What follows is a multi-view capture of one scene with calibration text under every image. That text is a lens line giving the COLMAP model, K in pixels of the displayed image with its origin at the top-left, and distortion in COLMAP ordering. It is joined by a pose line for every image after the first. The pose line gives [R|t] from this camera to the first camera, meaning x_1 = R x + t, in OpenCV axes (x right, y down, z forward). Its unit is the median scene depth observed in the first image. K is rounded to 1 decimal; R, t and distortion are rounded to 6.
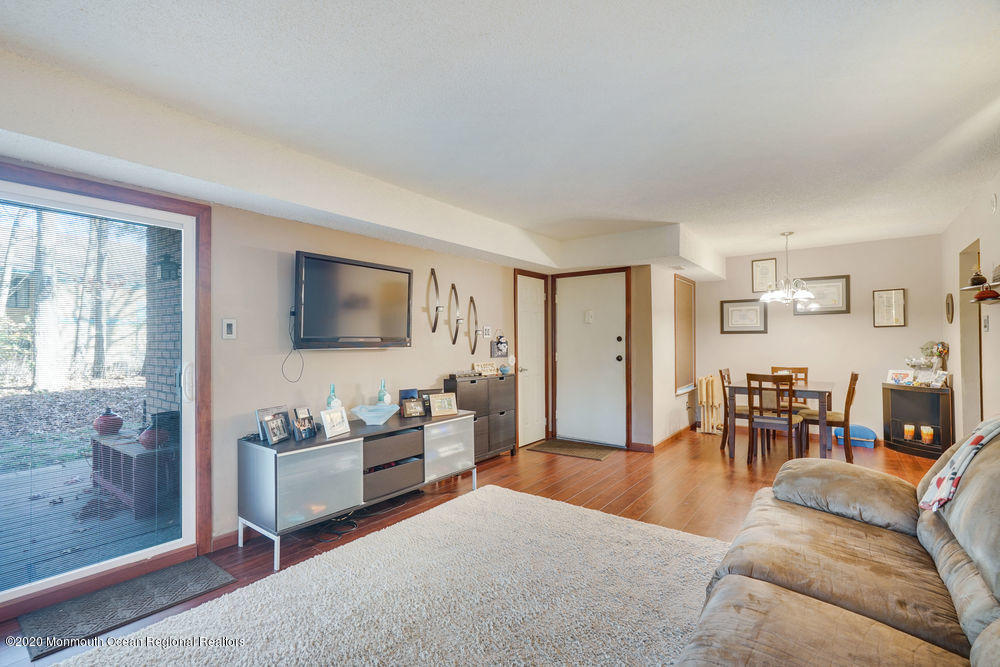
lens RADIAL K [[449.1, 0, 491.1], [0, 449.1, 338.6], [0, 0, 1]] dist [-0.003599, 0.001669]
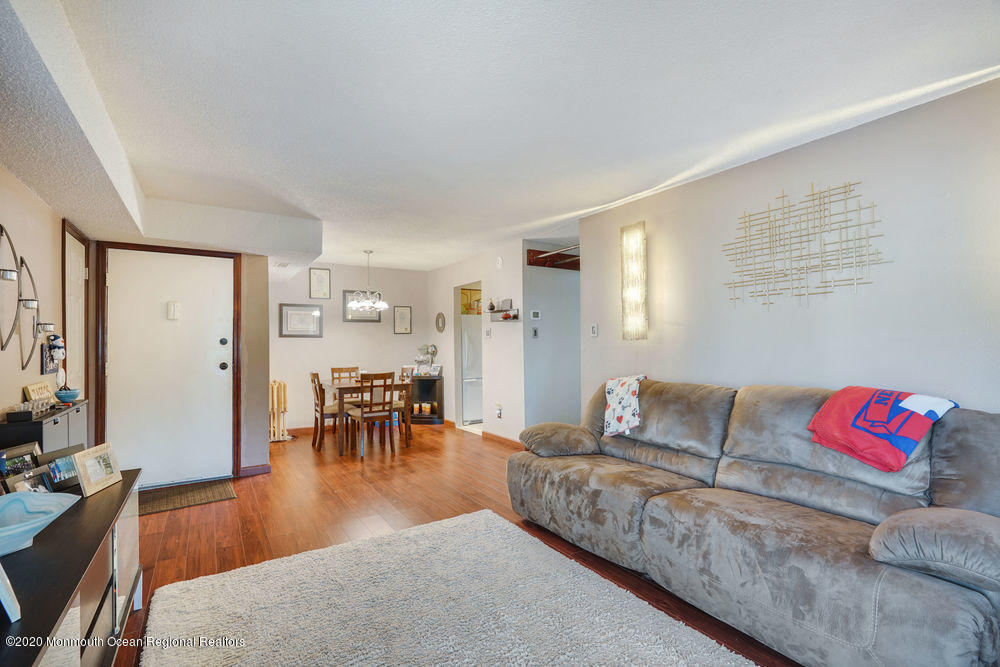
lens RADIAL K [[449.1, 0, 491.1], [0, 449.1, 338.6], [0, 0, 1]] dist [-0.003599, 0.001669]
pose [[0.337334, 0.011882, 0.941310, -0.319406], [0.000041, 0.999920, -0.012636, 0.005871], [-0.941385, 0.004301, 0.337307, 0.305428]]
